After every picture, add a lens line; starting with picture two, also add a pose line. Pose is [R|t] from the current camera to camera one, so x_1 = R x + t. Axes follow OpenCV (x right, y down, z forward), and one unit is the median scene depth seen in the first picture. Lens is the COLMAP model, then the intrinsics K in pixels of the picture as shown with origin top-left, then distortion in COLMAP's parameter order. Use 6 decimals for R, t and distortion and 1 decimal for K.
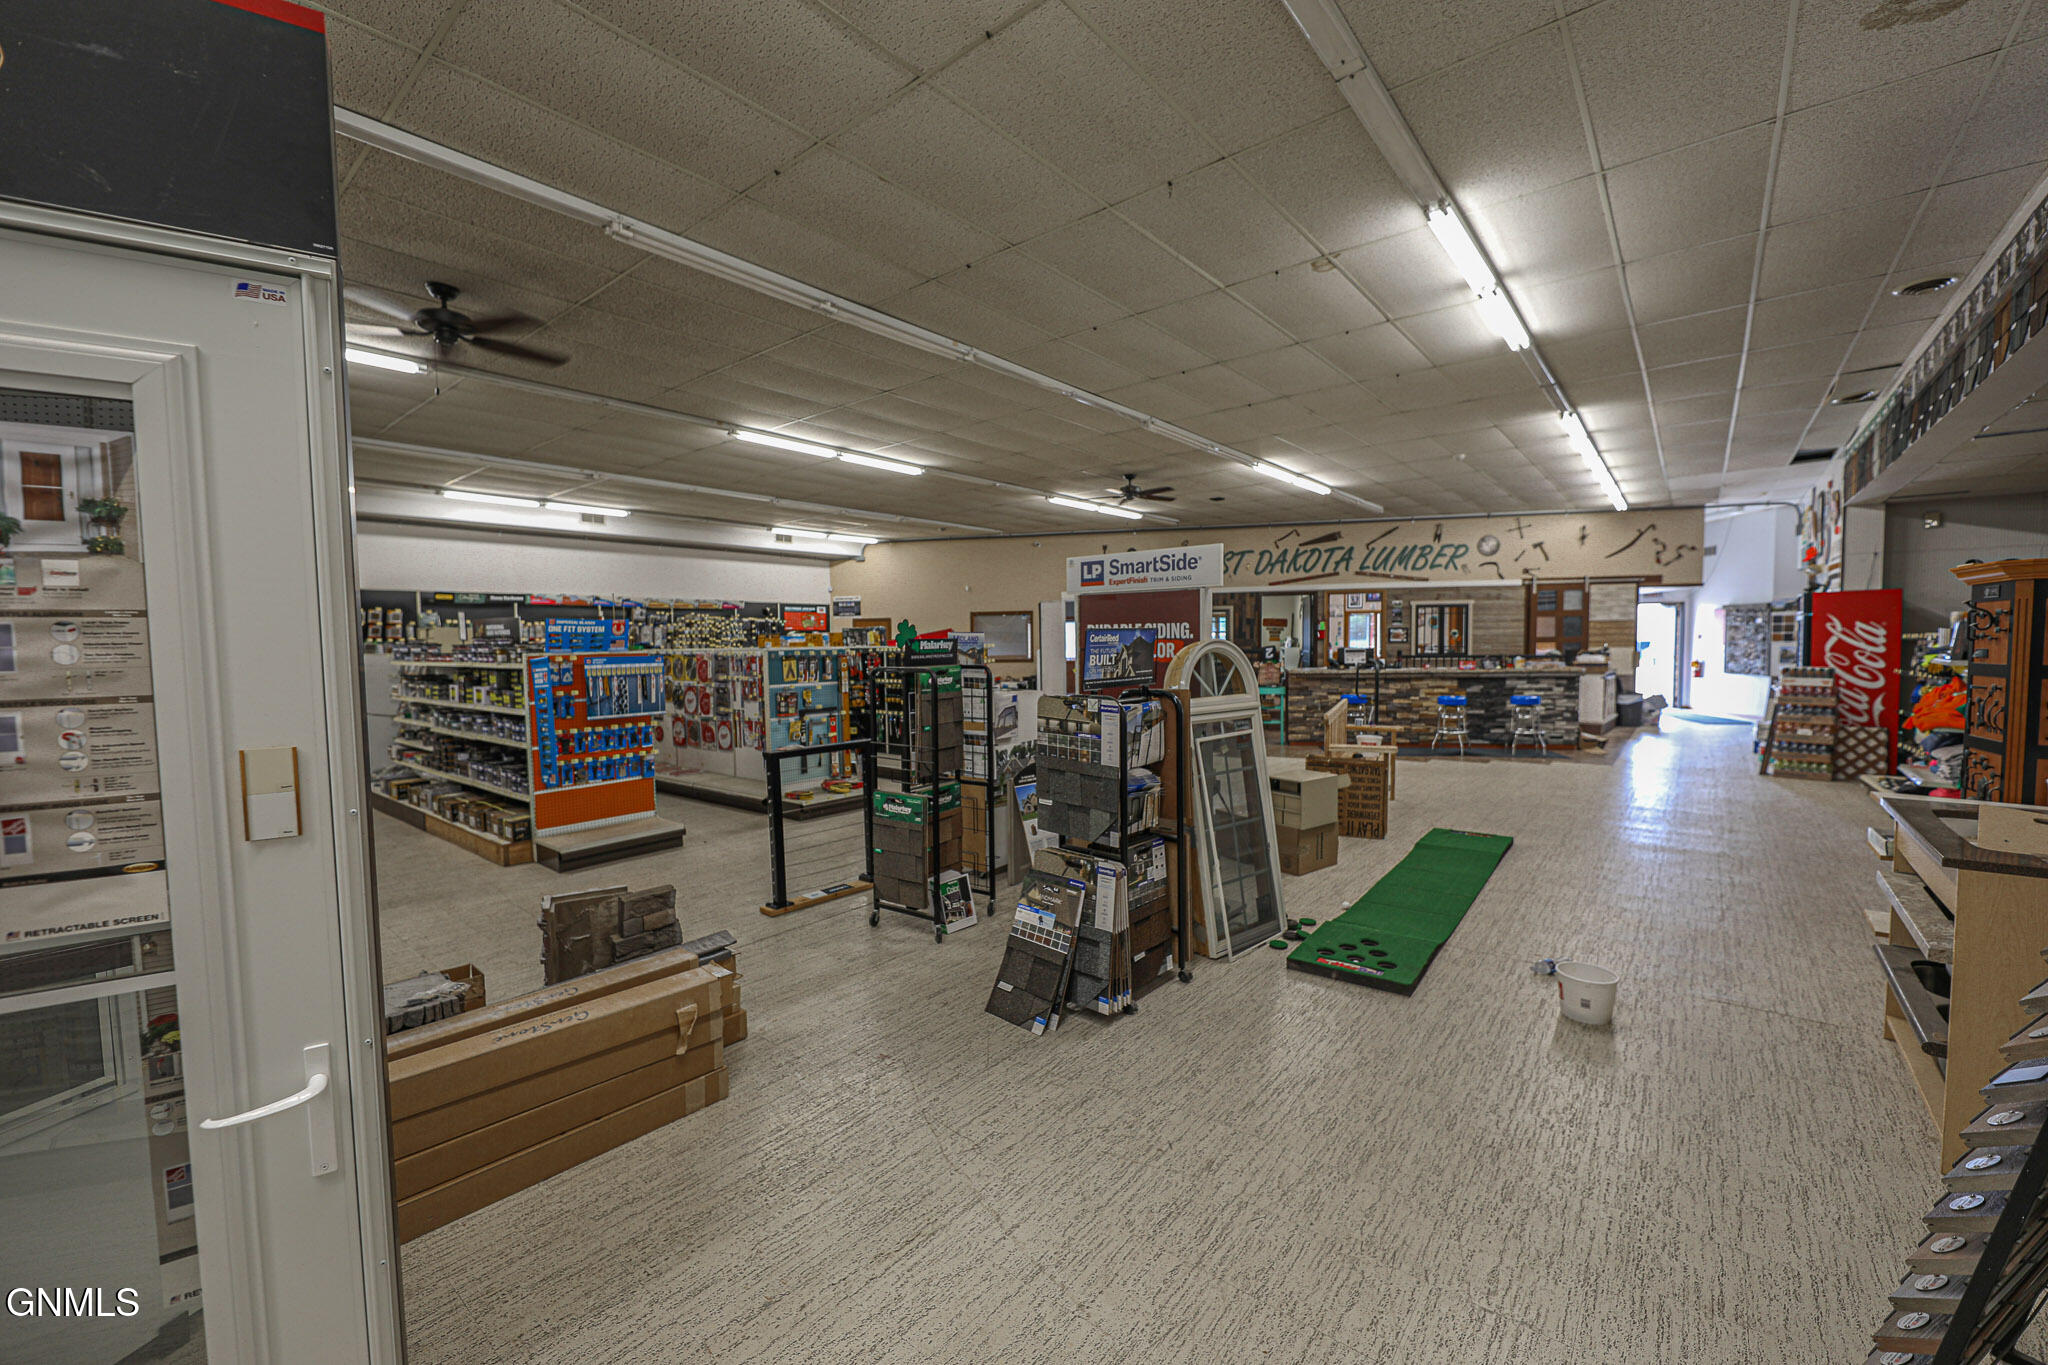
lens RADIAL K [[818.7, 0, 1024.5], [0, 818.7, 684.4], [0, 0, 1]] dist [0.001660, -0.003257]
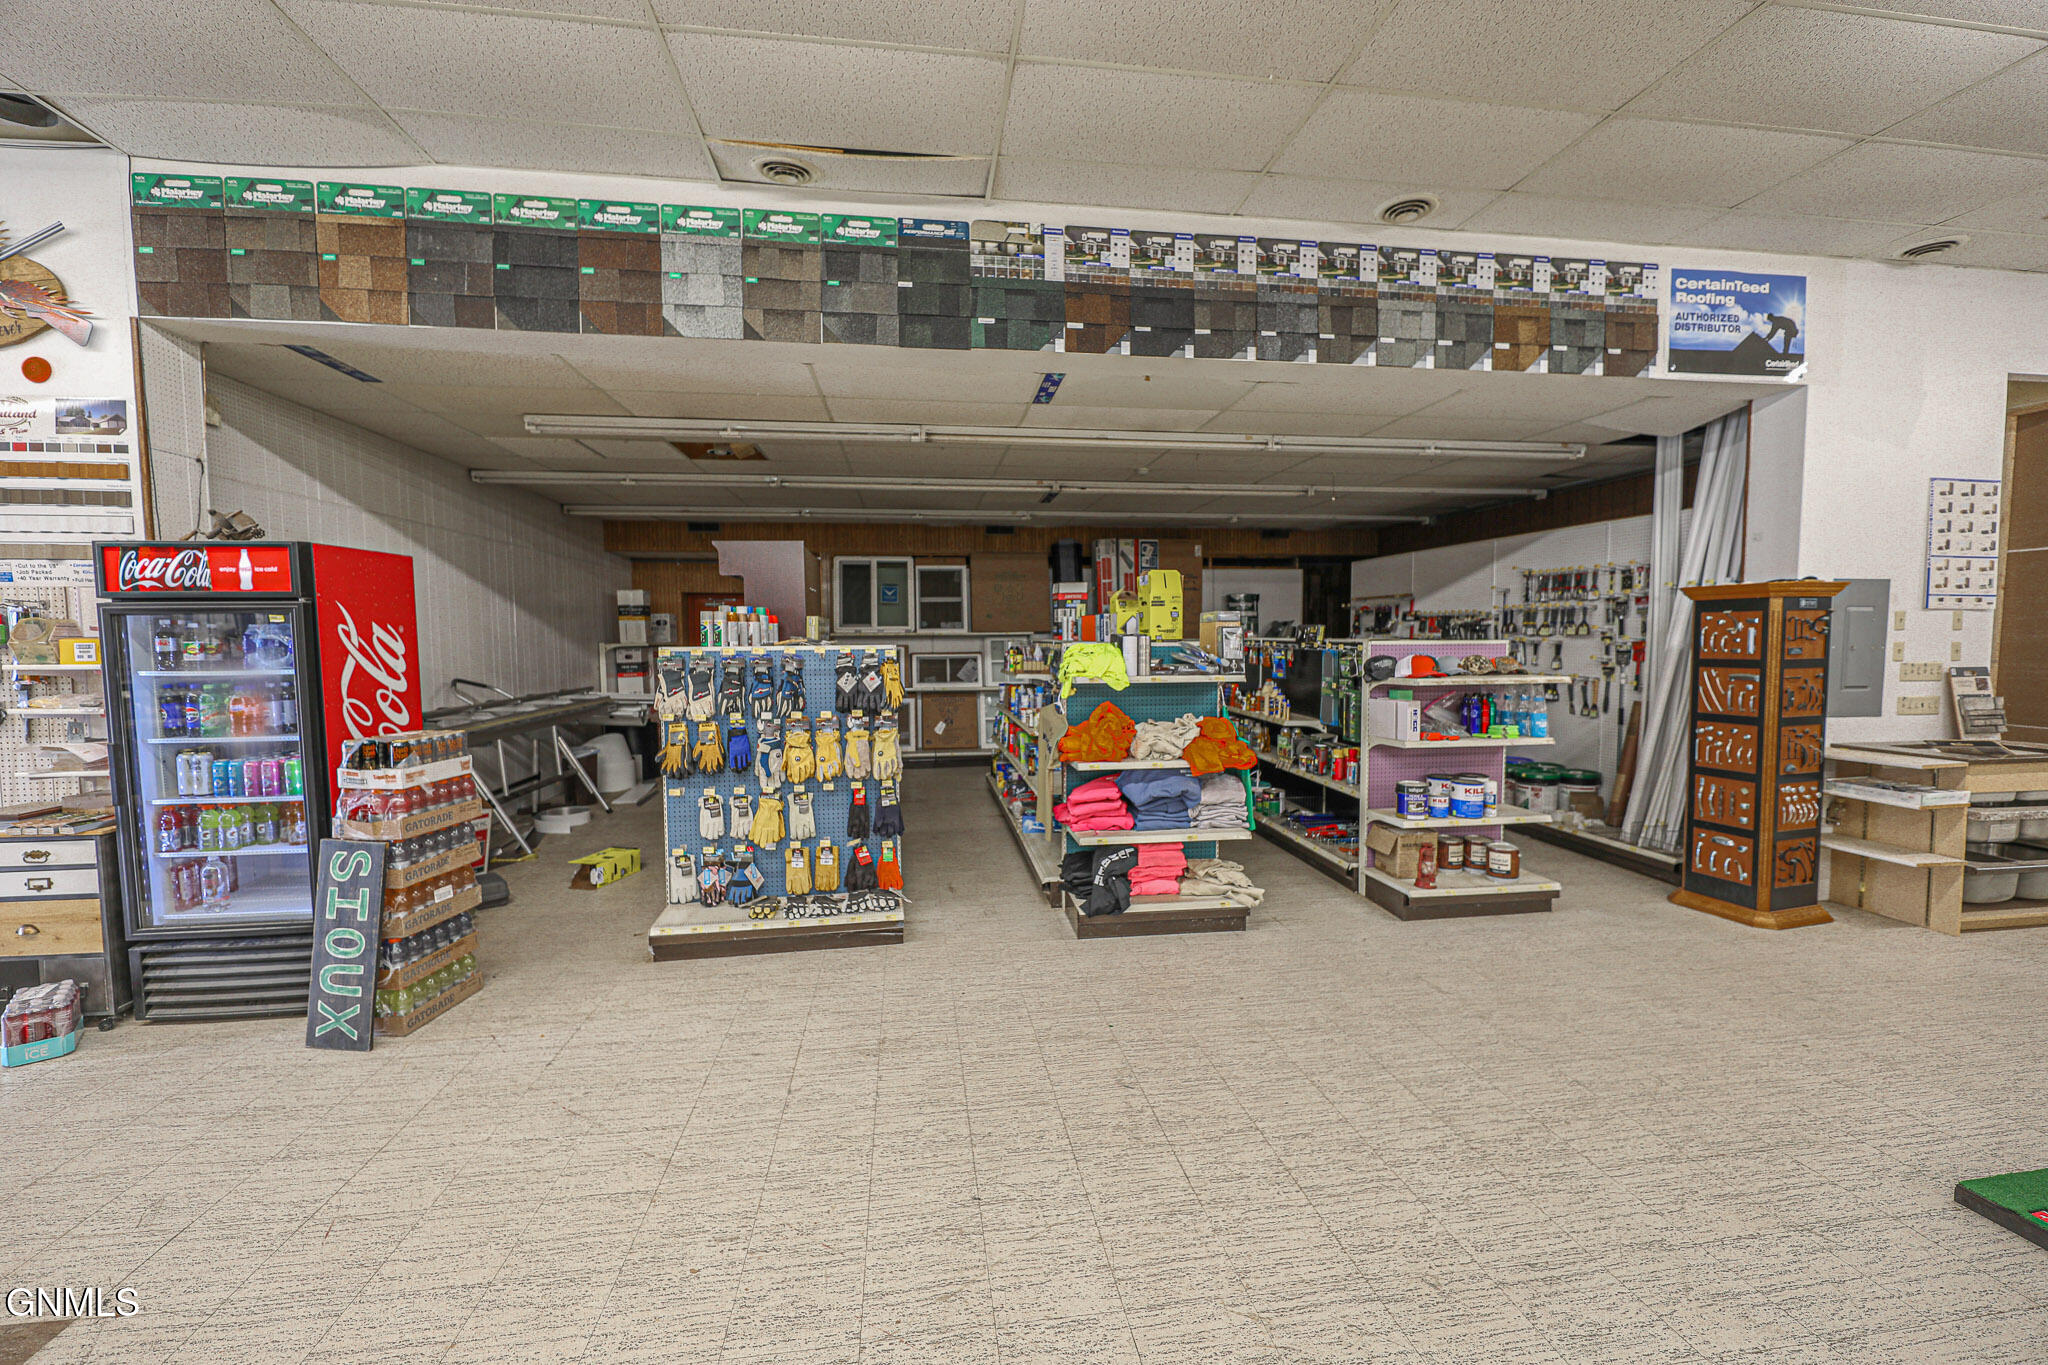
lens RADIAL K [[818.7, 0, 1024.3], [0, 818.7, 687.1], [0, 0, 1]] dist [0.001660, -0.003257]
pose [[-0.733293, -0.019320, 0.679638, 0.469192], [0.057631, 0.994233, 0.090443, -0.062700], [-0.677466, 0.105489, -0.727951, 1.087275]]
